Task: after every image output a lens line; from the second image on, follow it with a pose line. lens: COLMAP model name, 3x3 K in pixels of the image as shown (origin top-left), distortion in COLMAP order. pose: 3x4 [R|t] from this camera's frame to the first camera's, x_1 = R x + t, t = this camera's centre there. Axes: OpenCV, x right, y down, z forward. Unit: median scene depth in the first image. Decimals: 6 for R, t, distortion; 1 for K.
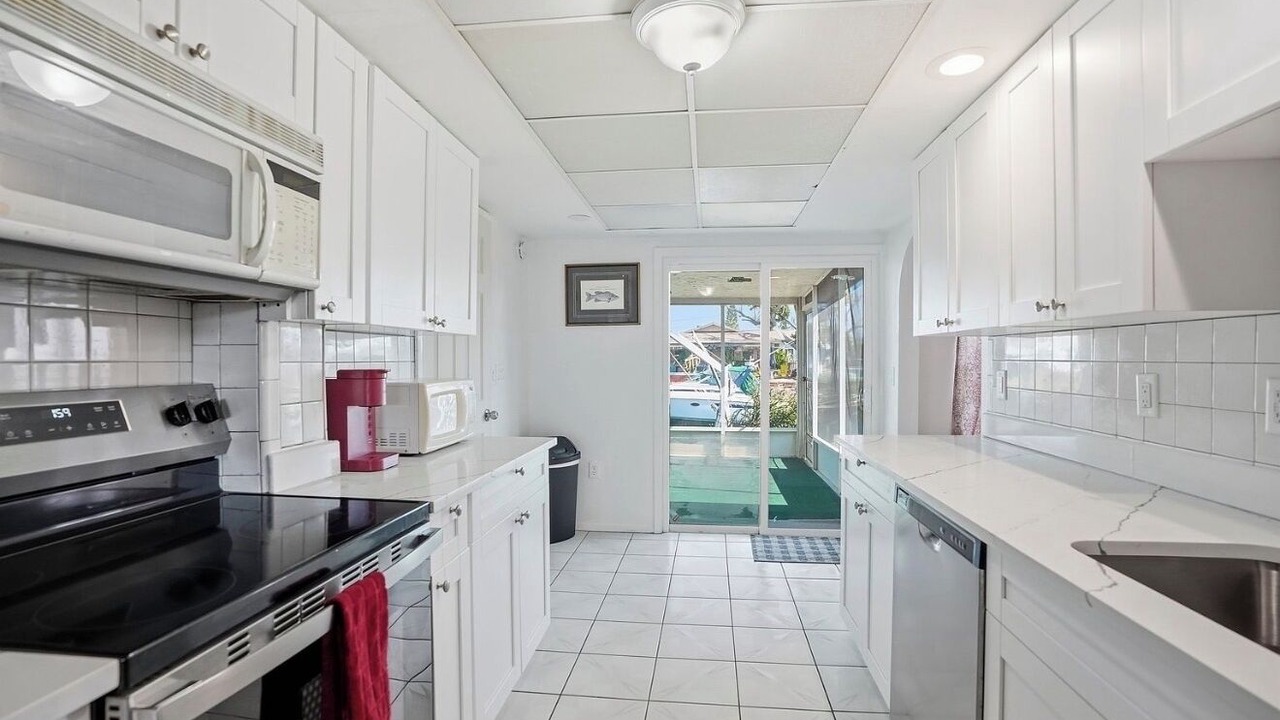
lens RADIAL K [[607.8, 0, 640.0], [0, 607.8, 360.0], [0, 0, 1]] dist [-0.068149, 0.030092]
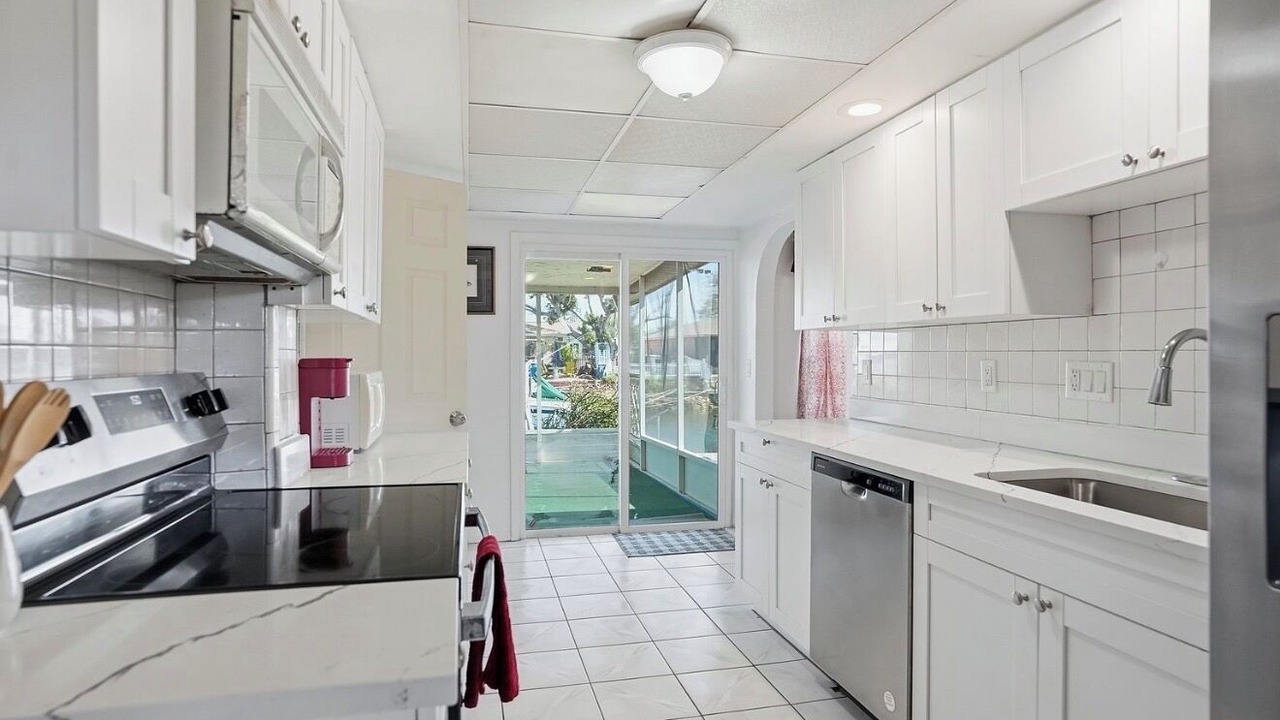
lens RADIAL K [[713.7, 0, 649.9], [0, 713.7, 345.6], [0, 0, 1]] dist [-0.002567, 0.000497]
pose [[0.936786, 0.004285, 0.349876, -0.380032], [0.001064, 0.999886, -0.015095, 0.013345], [-0.349901, 0.014513, 0.936674, -0.221347]]
